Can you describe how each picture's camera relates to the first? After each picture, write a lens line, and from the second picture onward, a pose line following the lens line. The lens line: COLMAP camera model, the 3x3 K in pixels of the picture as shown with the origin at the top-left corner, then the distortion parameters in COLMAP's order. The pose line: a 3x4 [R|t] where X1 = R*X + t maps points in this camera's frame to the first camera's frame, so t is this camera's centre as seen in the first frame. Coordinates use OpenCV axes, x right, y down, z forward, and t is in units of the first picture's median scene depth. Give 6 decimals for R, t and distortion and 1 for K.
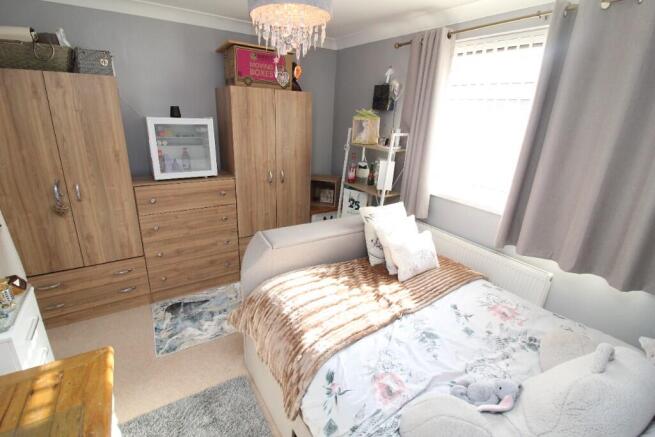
lens RADIAL K [[301.4, 0, 326.6], [0, 301.4, 217.4], [0, 0, 1]] dist [-0.016609, -0.001808]
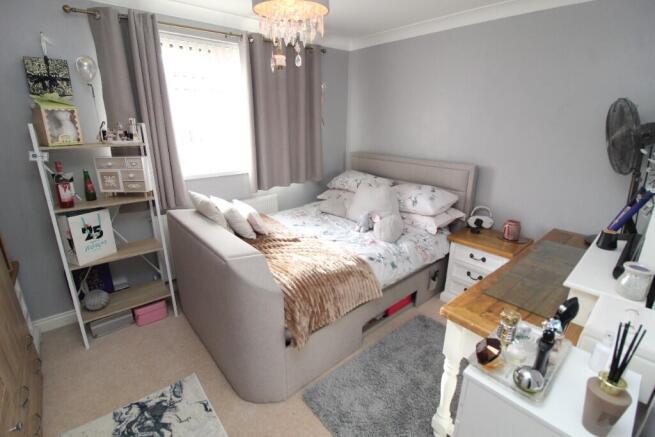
lens RADIAL K [[301.4, 0, 326.5], [0, 301.4, 216.7], [0, 0, 1]] dist [-0.016609, -0.001808]
pose [[-0.152834, -0.344894, 0.926116, -0.655898], [0.308636, 0.873594, 0.376268, -0.179961], [-0.938821, 0.343339, -0.027068, 0.543025]]
